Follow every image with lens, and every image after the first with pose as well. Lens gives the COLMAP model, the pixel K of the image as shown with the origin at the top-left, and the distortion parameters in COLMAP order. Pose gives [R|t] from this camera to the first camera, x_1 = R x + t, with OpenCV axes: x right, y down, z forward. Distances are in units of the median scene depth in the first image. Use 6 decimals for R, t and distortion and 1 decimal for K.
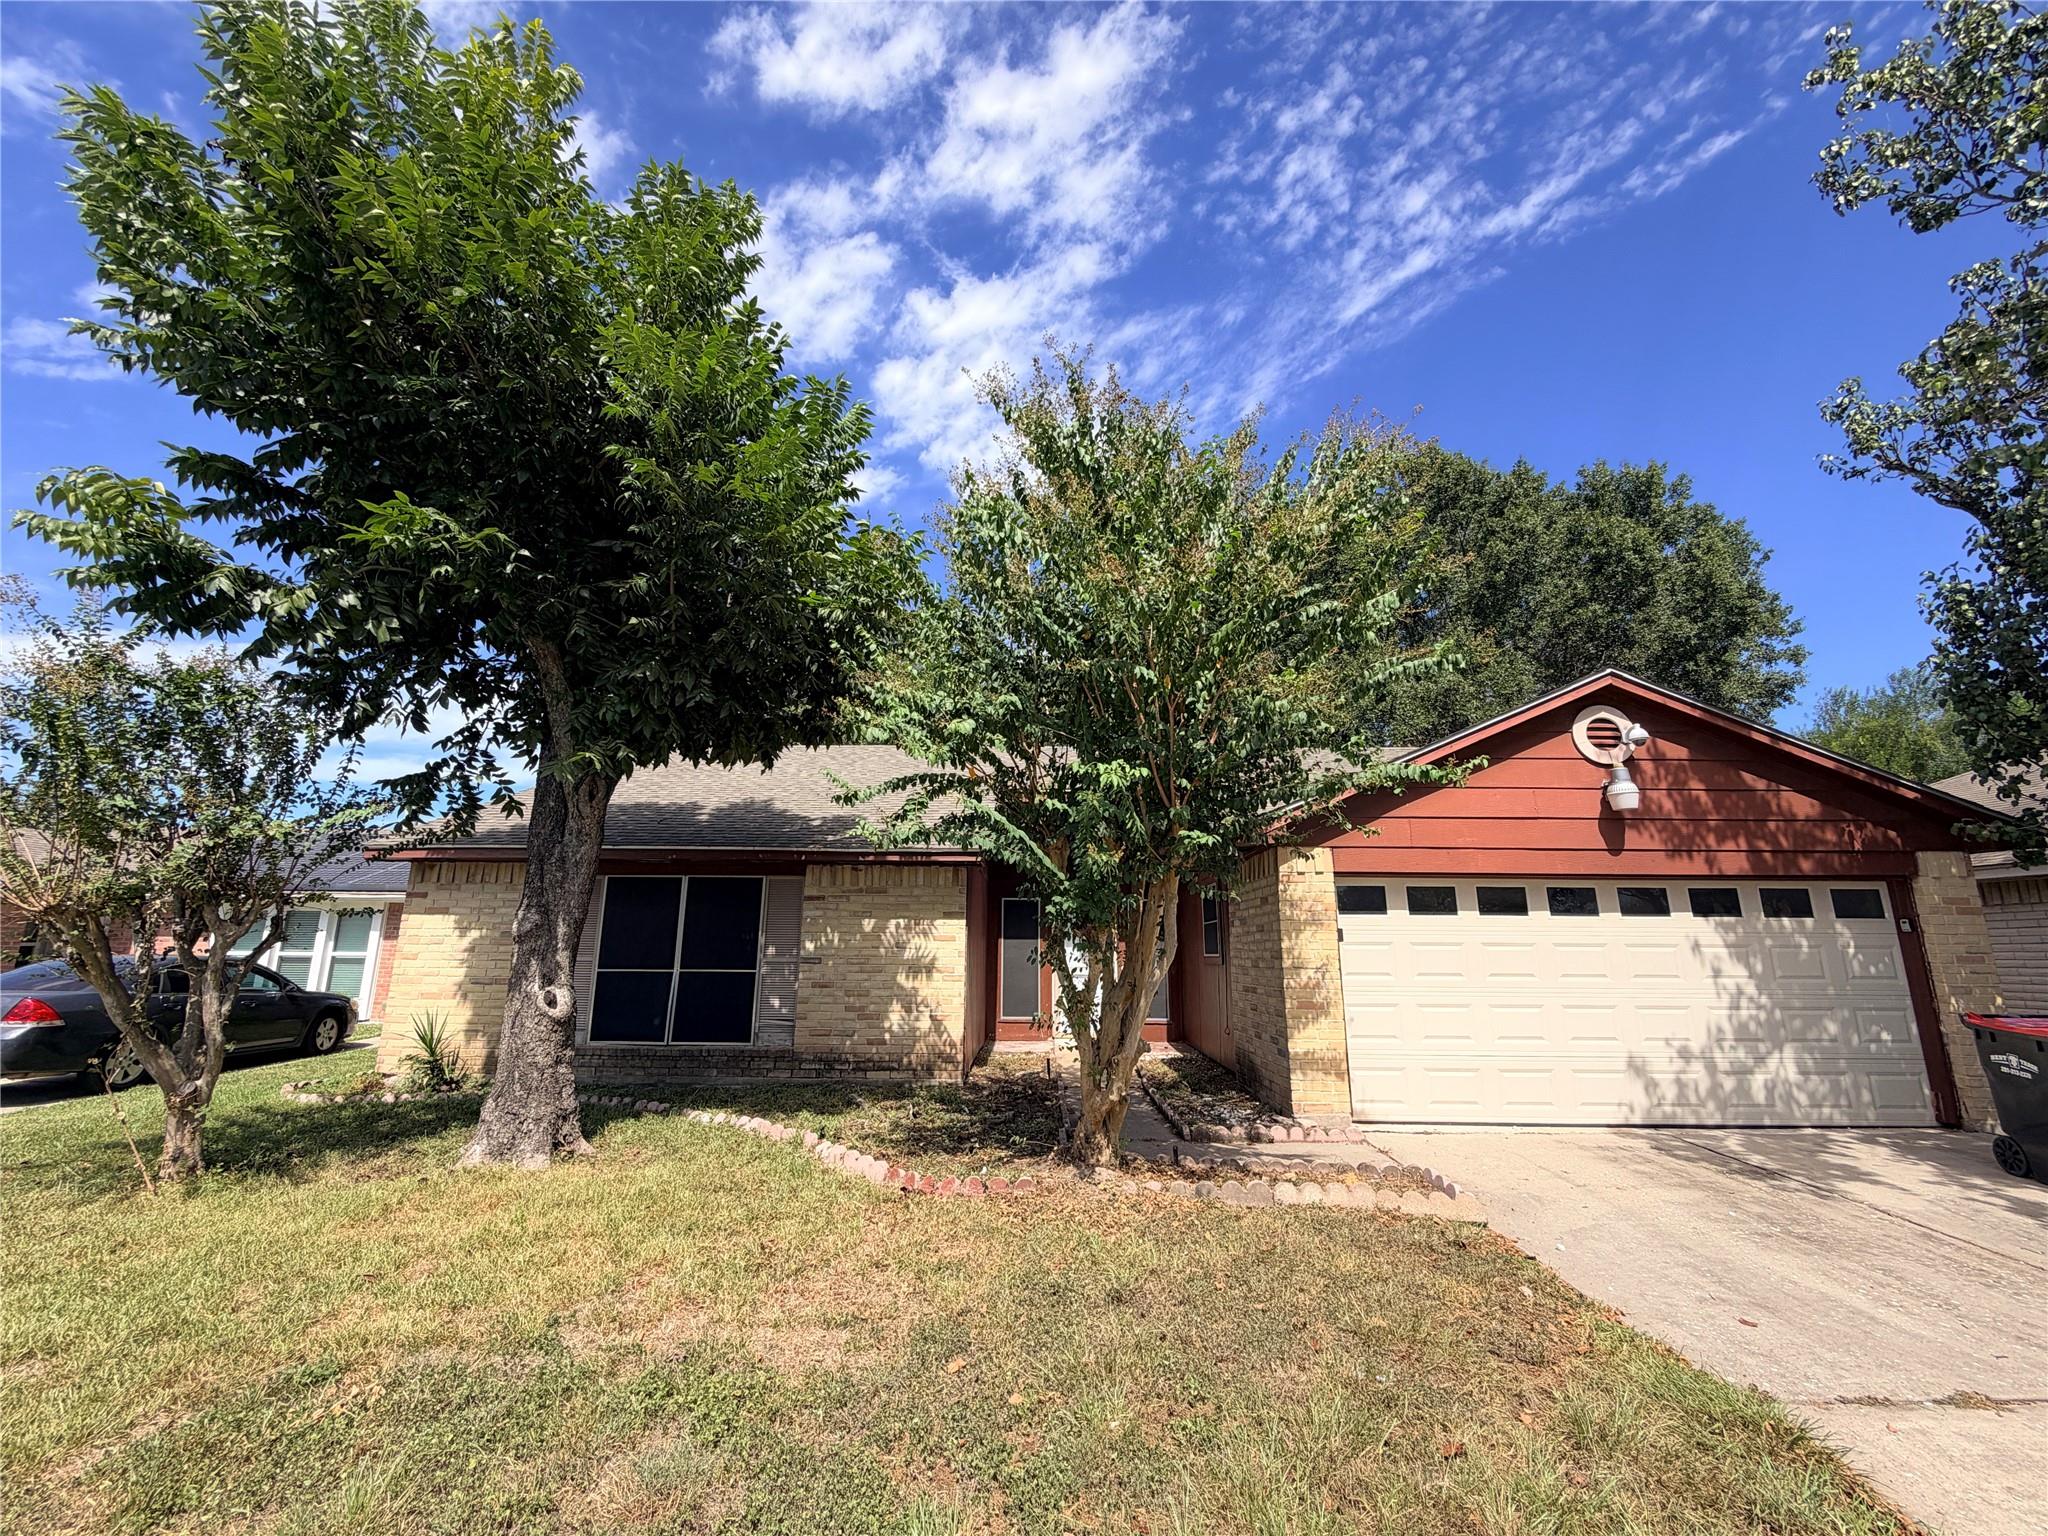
lens RADIAL K [[821.7, 0, 1009.2], [0, 821.7, 769.6], [0, 0, 1]] dist [-0.001834, 0.000317]
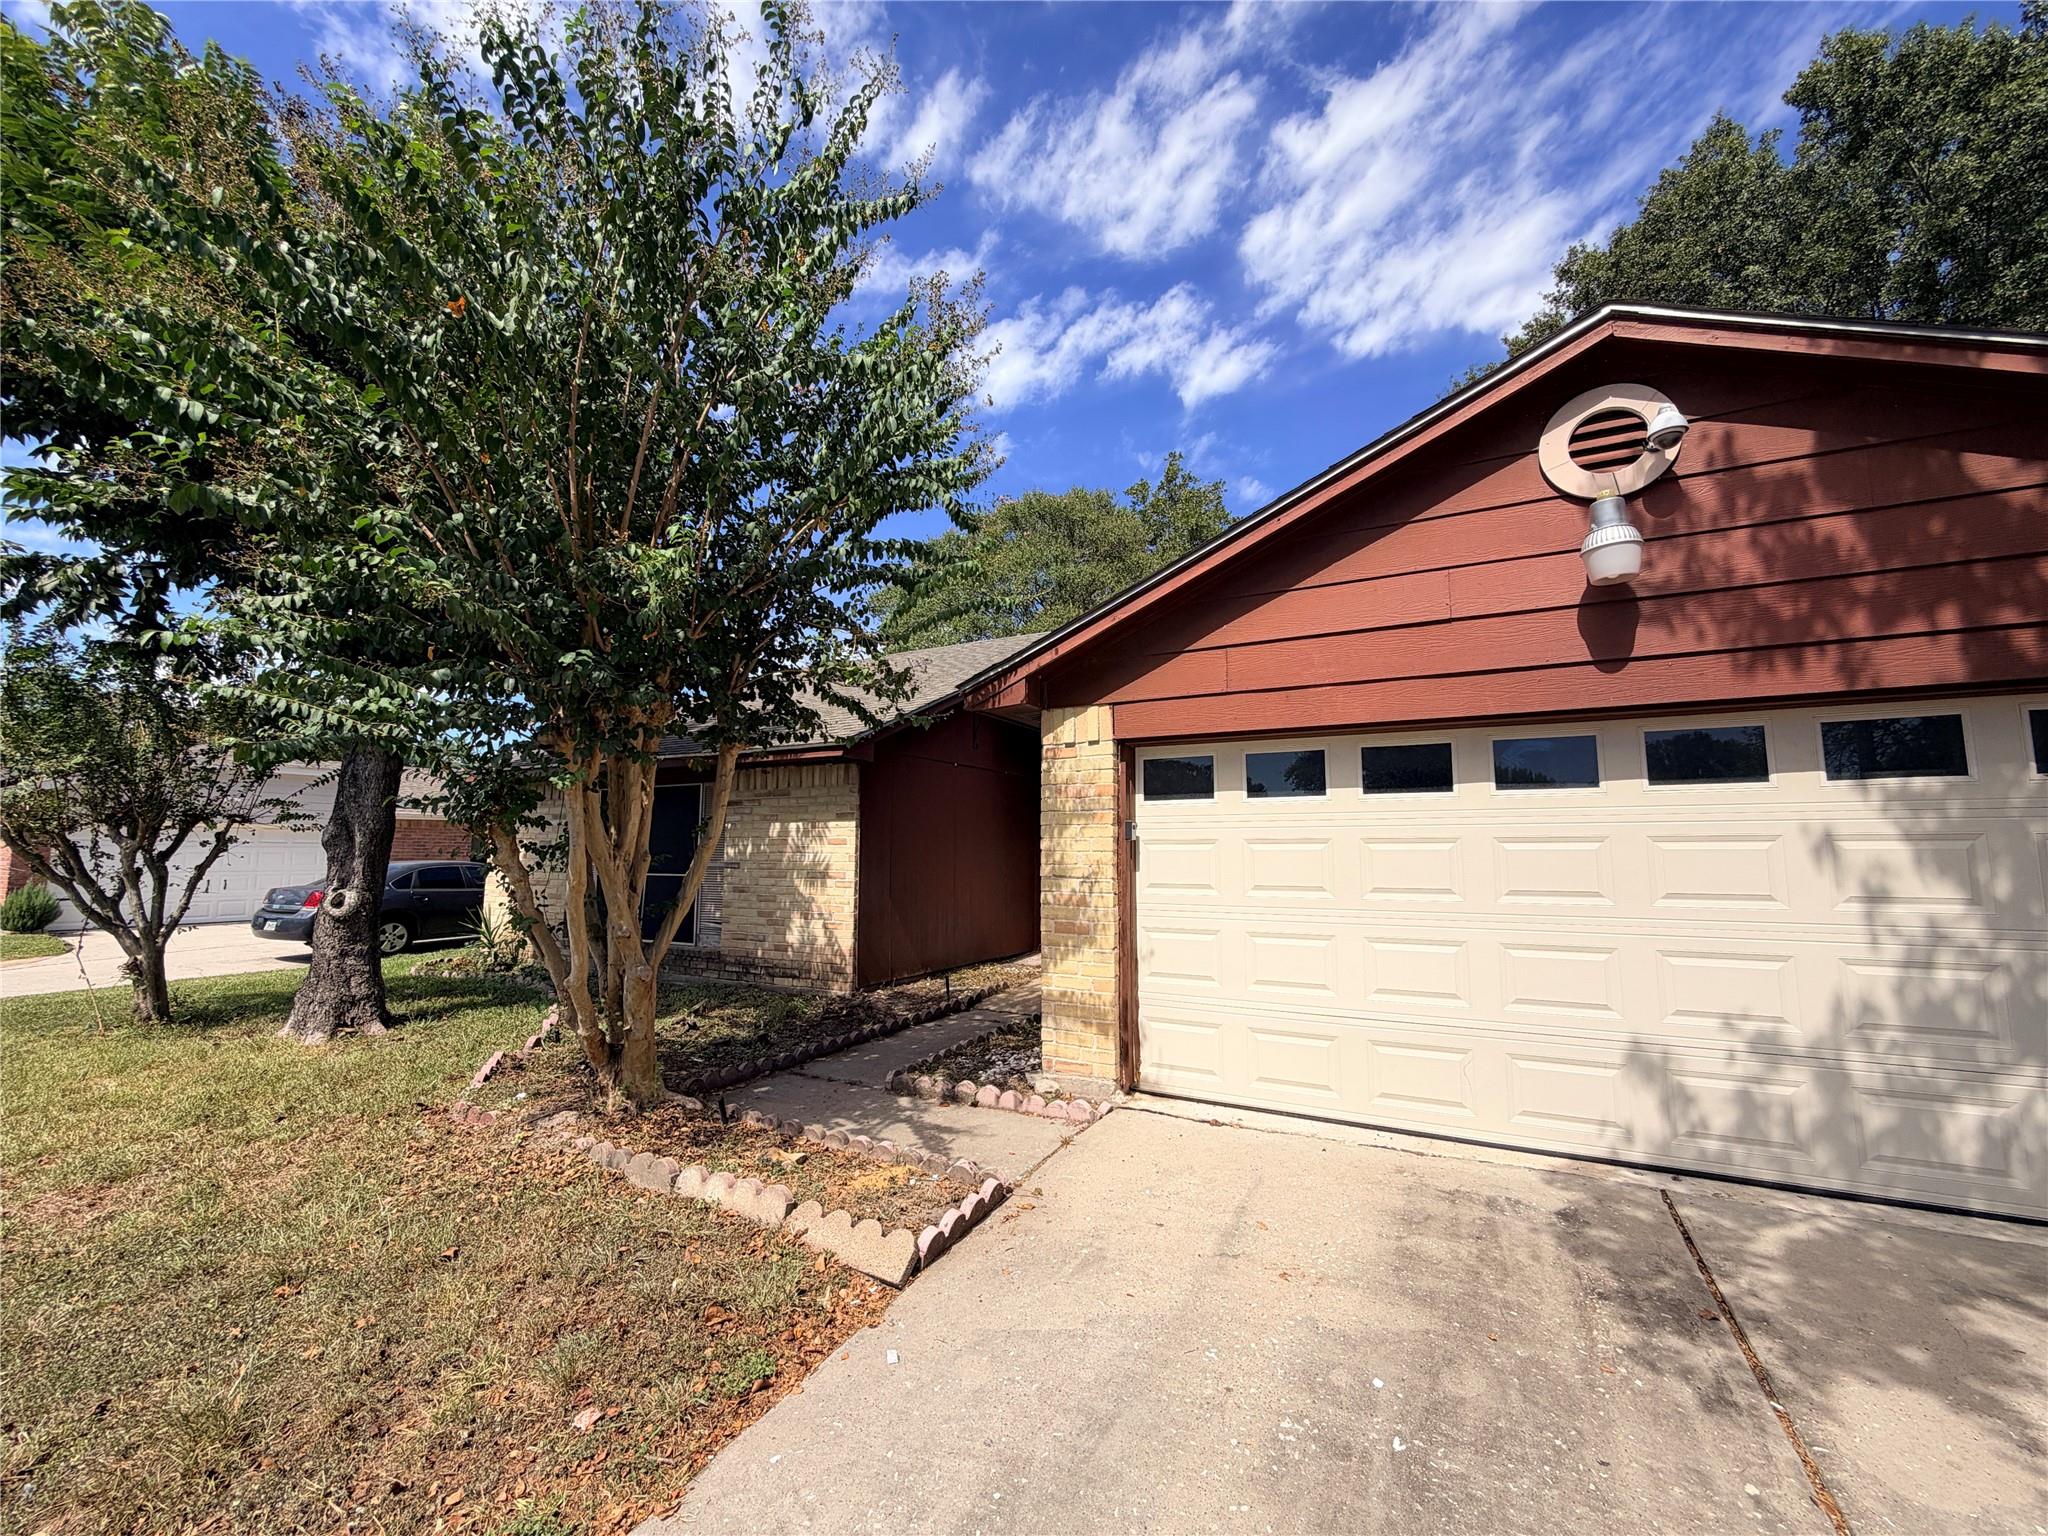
lens RADIAL K [[821.7, 0, 1009.2], [0, 821.7, 769.6], [0, 0, 1]] dist [-0.001834, 0.000317]
pose [[0.888184, -0.052439, -0.456486, 0.636390], [0.104940, 0.990360, 0.090413, 0.078956], [0.447345, -0.128207, 0.885125, 0.356263]]
